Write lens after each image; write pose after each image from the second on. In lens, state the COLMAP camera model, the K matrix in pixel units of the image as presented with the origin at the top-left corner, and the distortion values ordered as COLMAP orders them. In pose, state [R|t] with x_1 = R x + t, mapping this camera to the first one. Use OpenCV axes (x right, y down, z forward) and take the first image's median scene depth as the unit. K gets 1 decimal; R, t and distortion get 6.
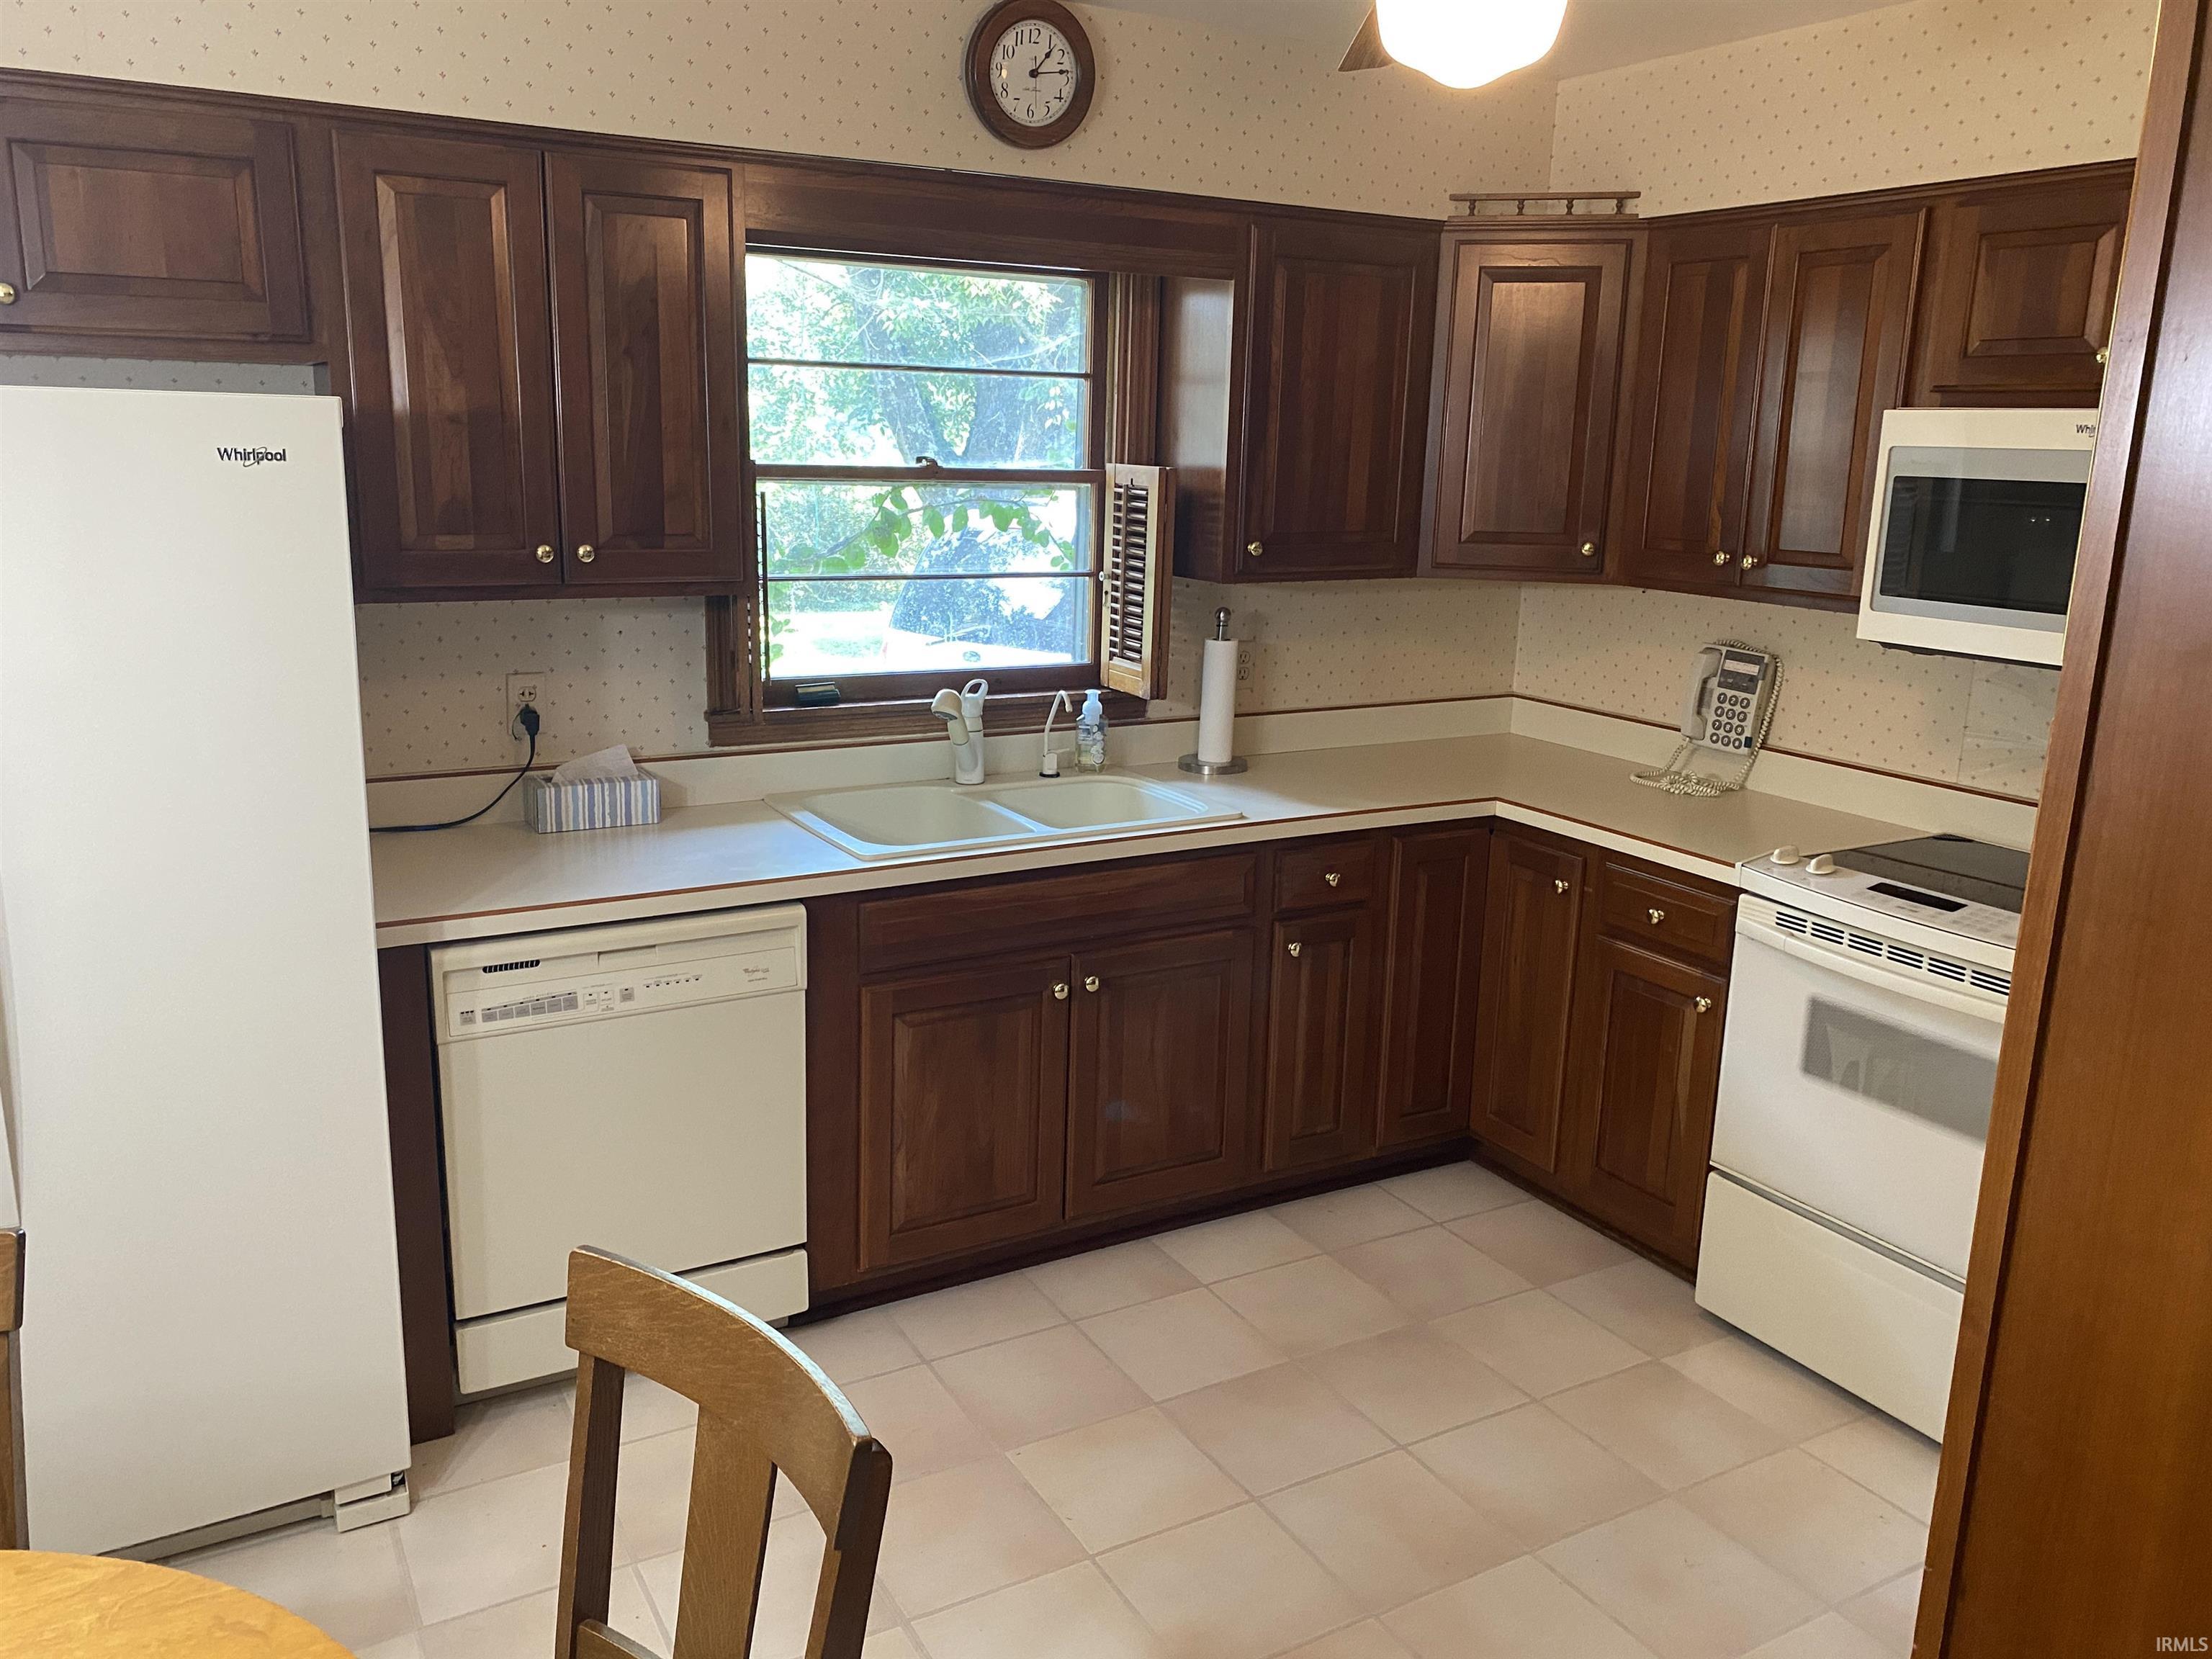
lens RADIAL K [[1672.8, 0, 1100.9], [0, 1672.8, 805.2], [0, 0, 1]] dist [0.039248, -0.041709]
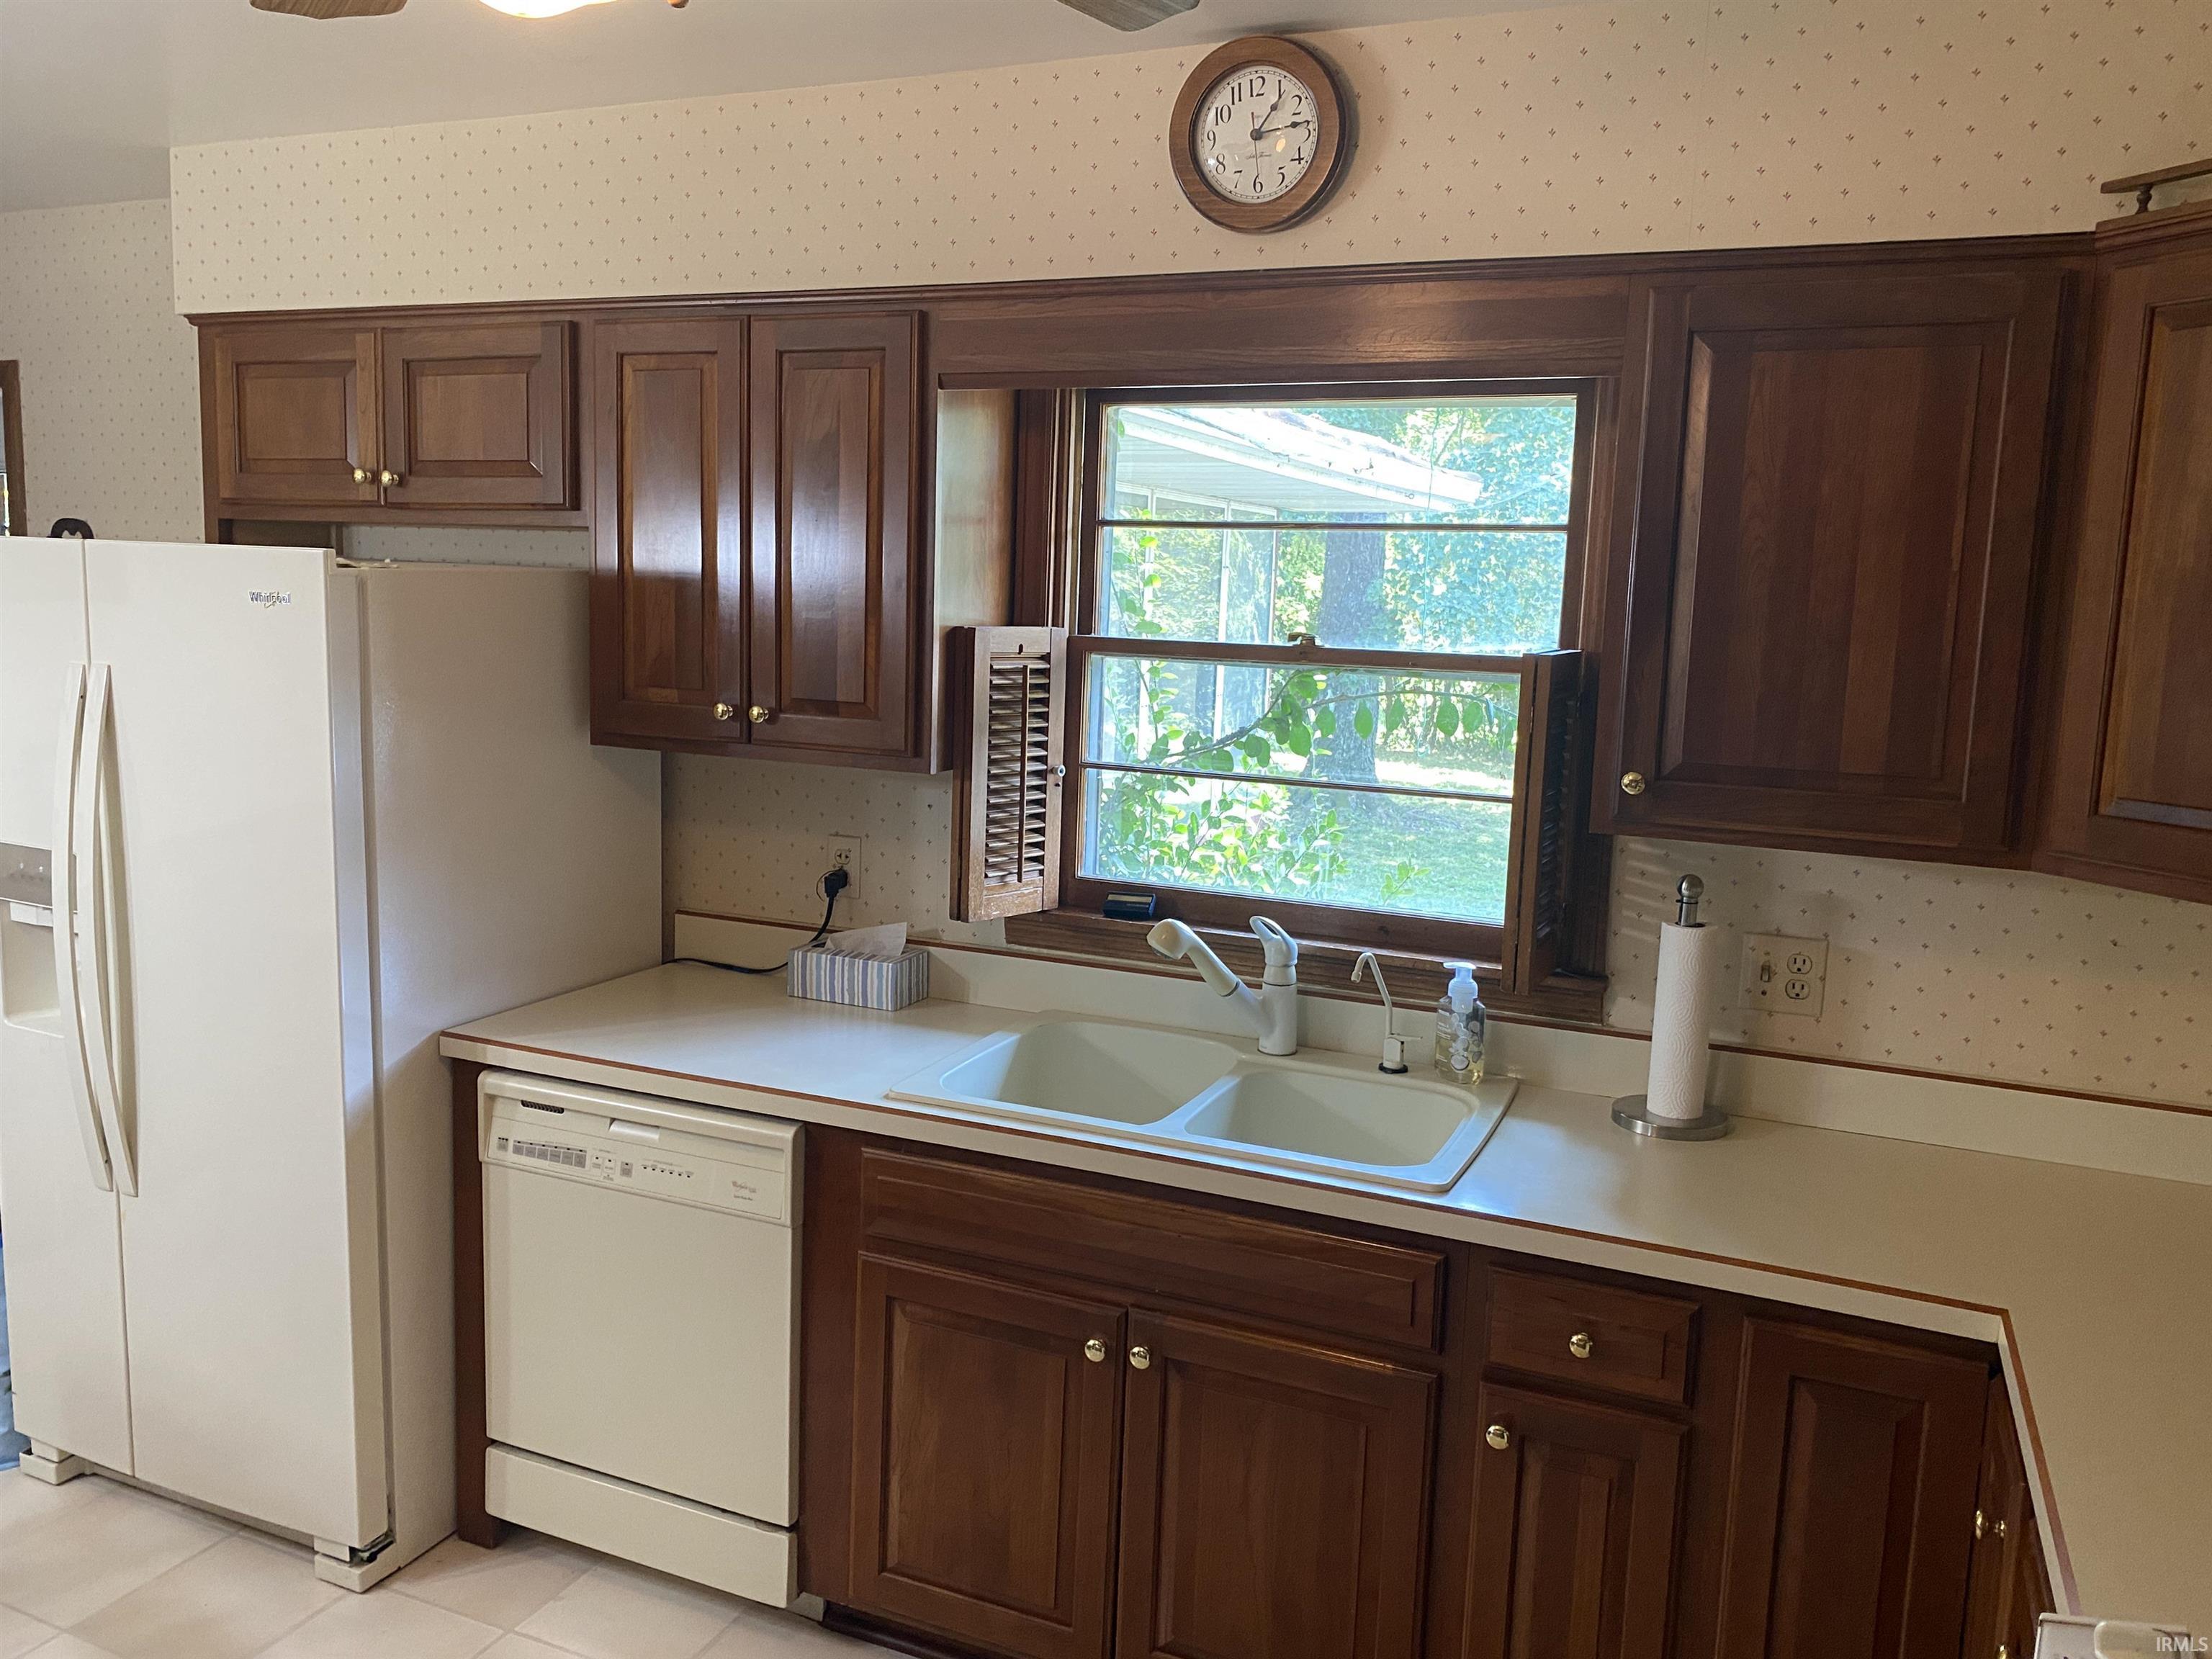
lens RADIAL K [[1672.8, 0, 1100.9], [0, 1672.8, 805.2], [0, 0, 1]] dist [0.039248, -0.041709]
pose [[0.604504, 0.102445, -0.789987, 0.553163], [-0.192745, 0.981039, -0.020270, -0.110397], [0.772932, 0.164520, 0.612788, 0.535824]]
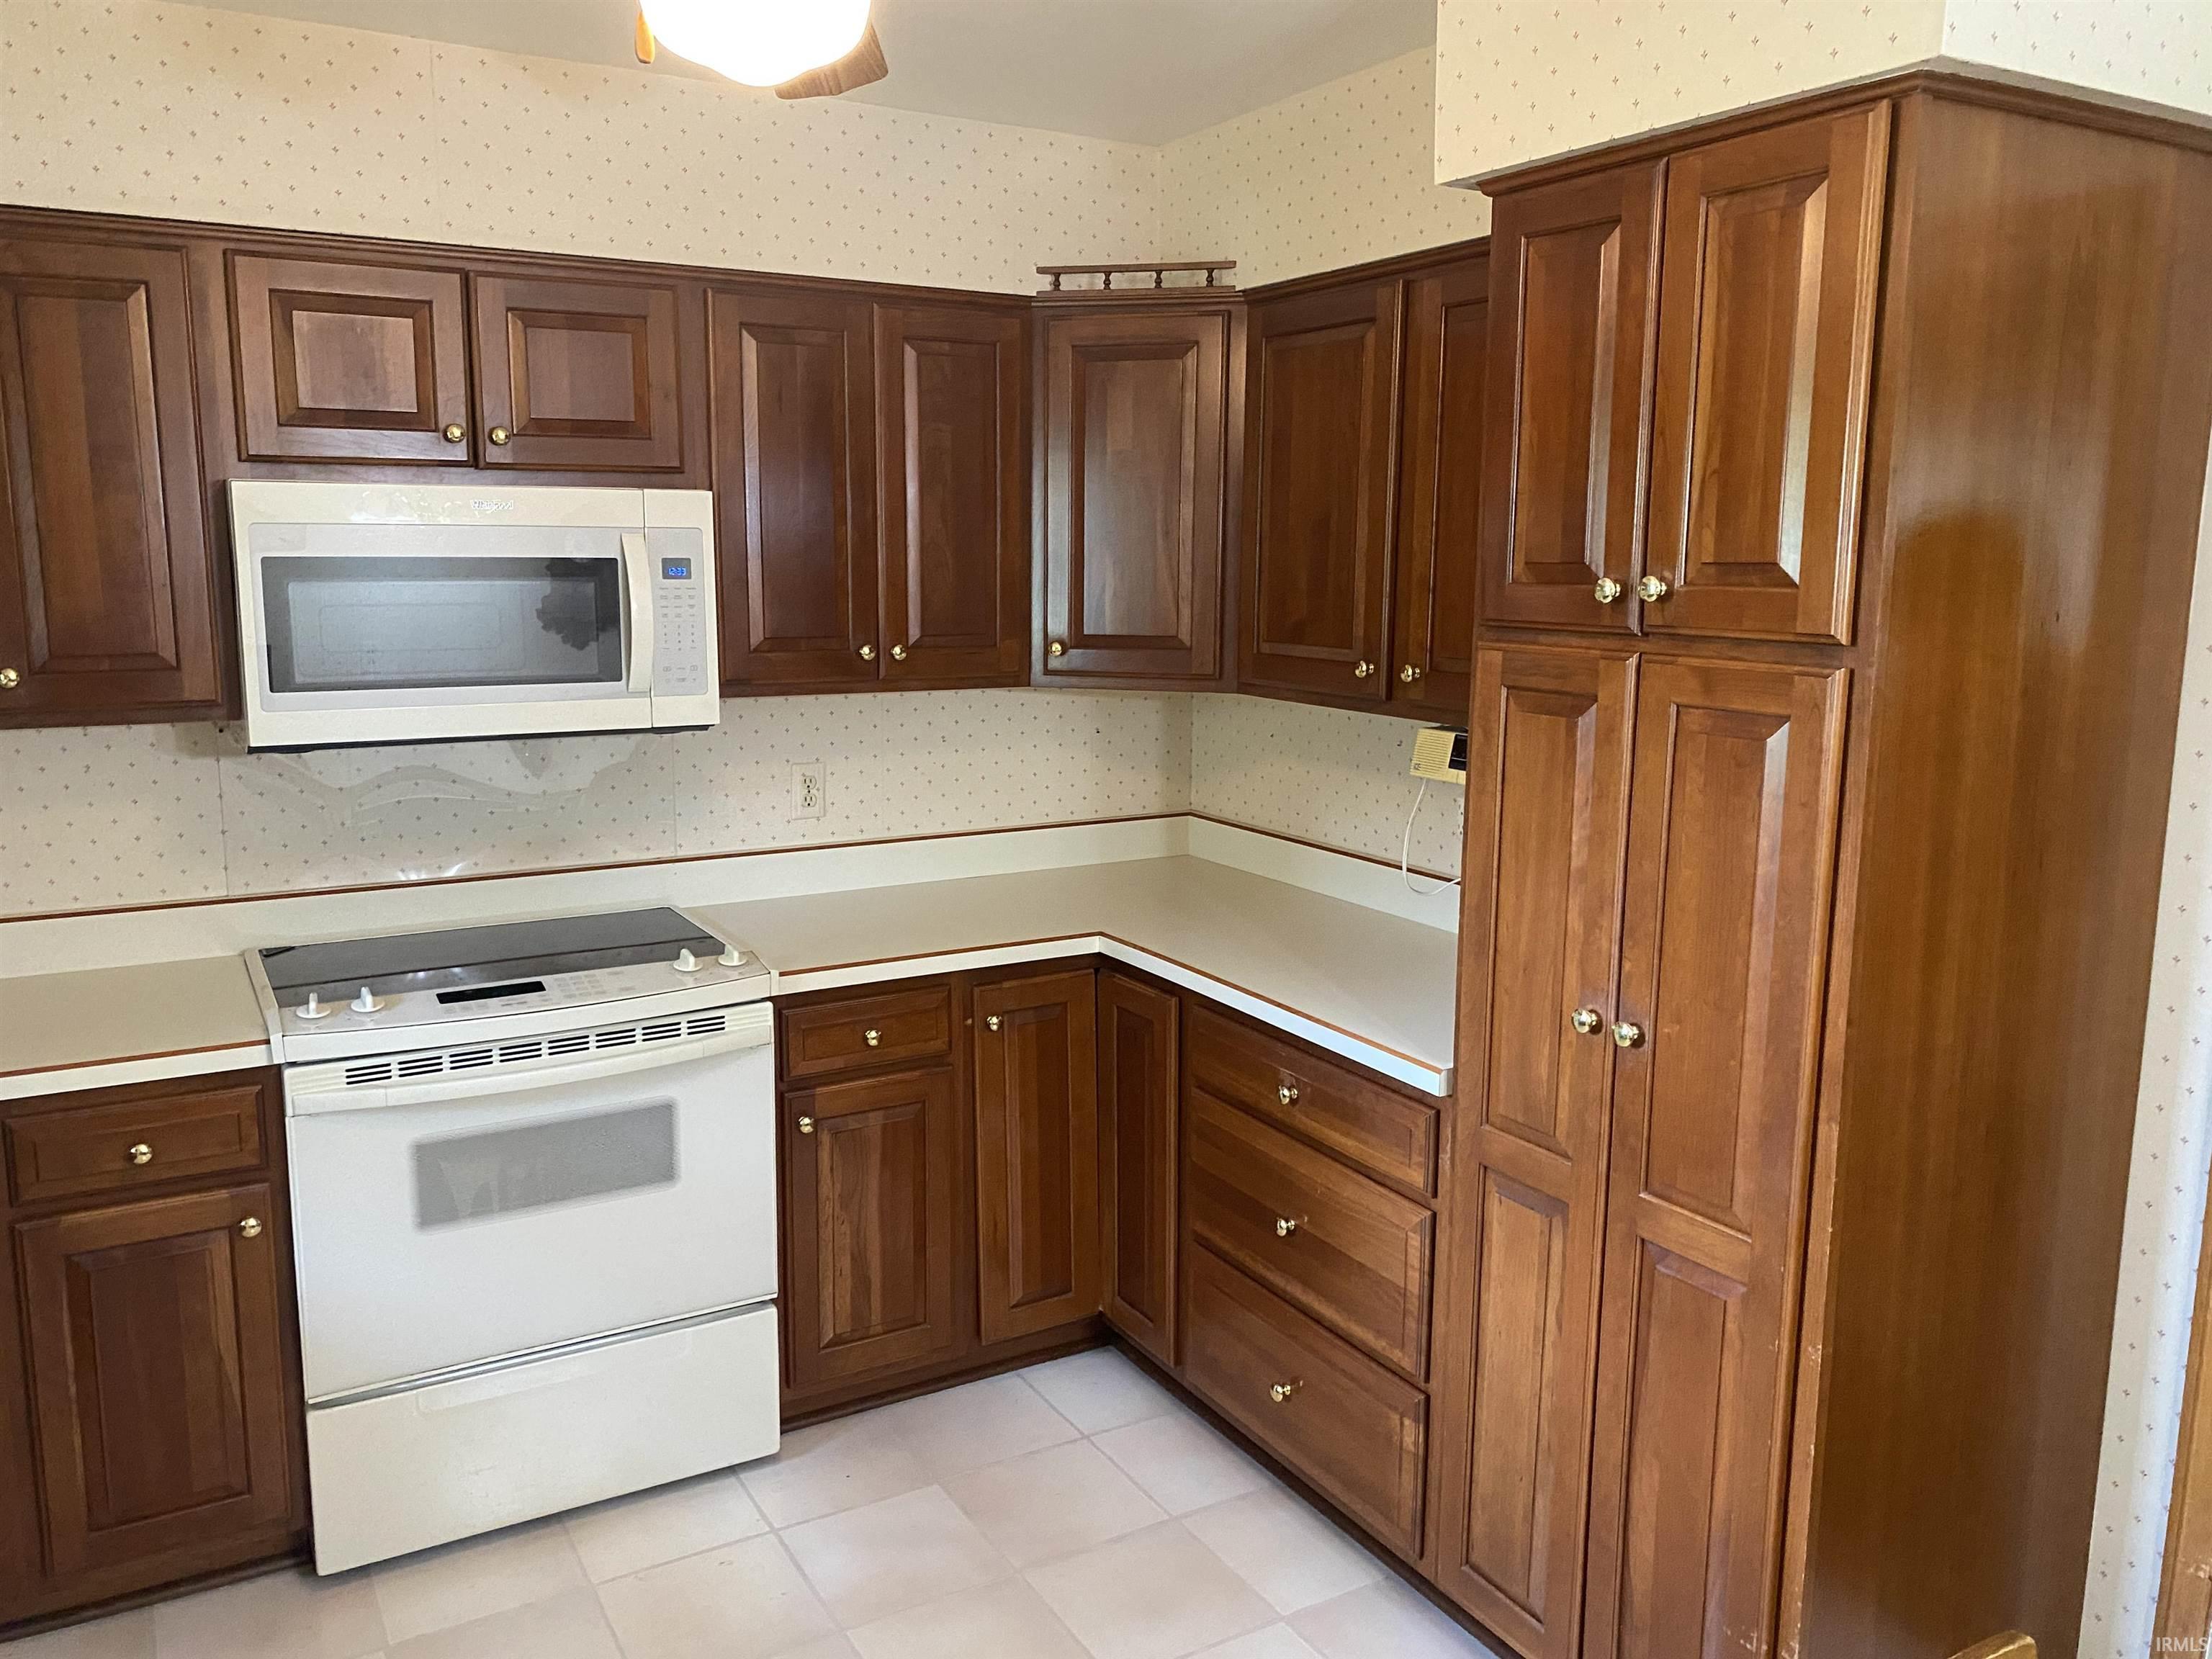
lens RADIAL K [[1672.1, 0, 1077.7], [0, 1672.1, 796.8], [0, 0, 1]] dist [0.034702, -0.059576]
pose [[0.000605, -0.175617, 0.984458, -0.399849], [0.213023, 0.961885, 0.171459, -0.133373], [-0.977047, 0.209609, 0.037992, 0.573460]]
